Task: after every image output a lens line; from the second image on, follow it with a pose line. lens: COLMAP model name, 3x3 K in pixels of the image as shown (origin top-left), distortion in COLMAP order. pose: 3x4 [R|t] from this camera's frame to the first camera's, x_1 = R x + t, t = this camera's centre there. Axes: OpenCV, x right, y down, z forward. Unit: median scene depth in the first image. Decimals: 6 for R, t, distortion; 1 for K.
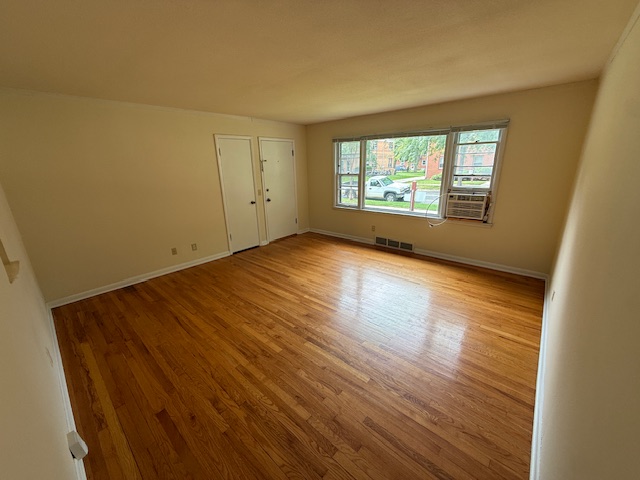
lens RADIAL K [[255.5, 0, 318.2], [0, 255.5, 240.1], [0, 0, 1]] dist [0.009274, -0.000139]
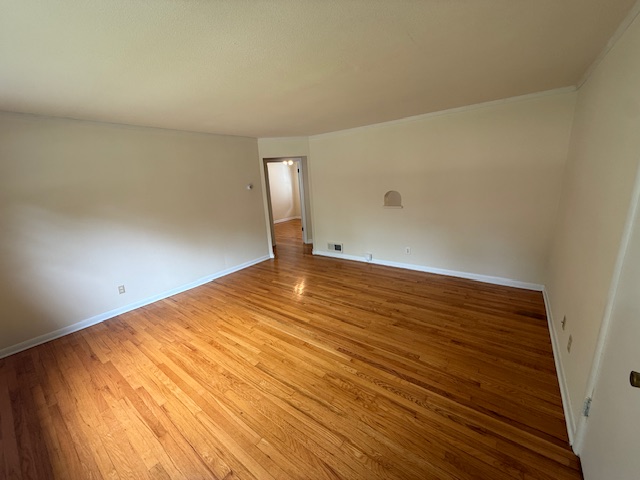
lens RADIAL K [[255.5, 0, 318.2], [0, 255.5, 240.1], [0, 0, 1]] dist [0.009274, -0.000139]
pose [[-0.993203, 0.103051, -0.054110, -0.055524], [0.061500, 0.859323, 0.507721, -0.413882], [0.098819, 0.500943, -0.859820, 1.377848]]
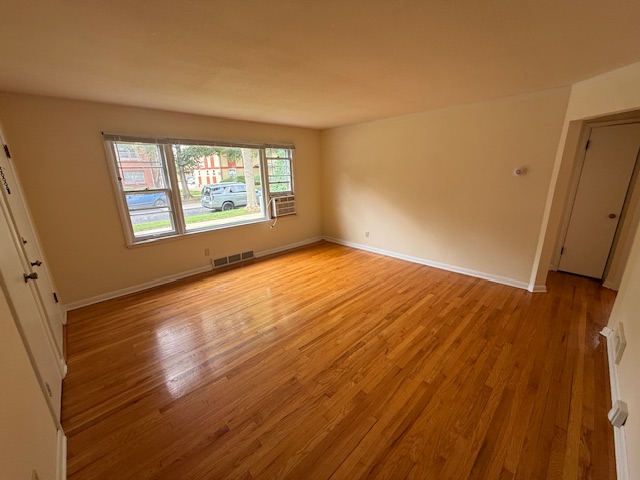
lens RADIAL K [[255.5, 0, 318.2], [0, 255.5, 240.1], [0, 0, 1]] dist [0.009274, -0.000139]
pose [[0.075395, -0.243333, 0.967008, -0.720133], [0.307087, 0.928302, 0.209650, -0.189381], [-0.948690, 0.281149, 0.144714, 0.694672]]
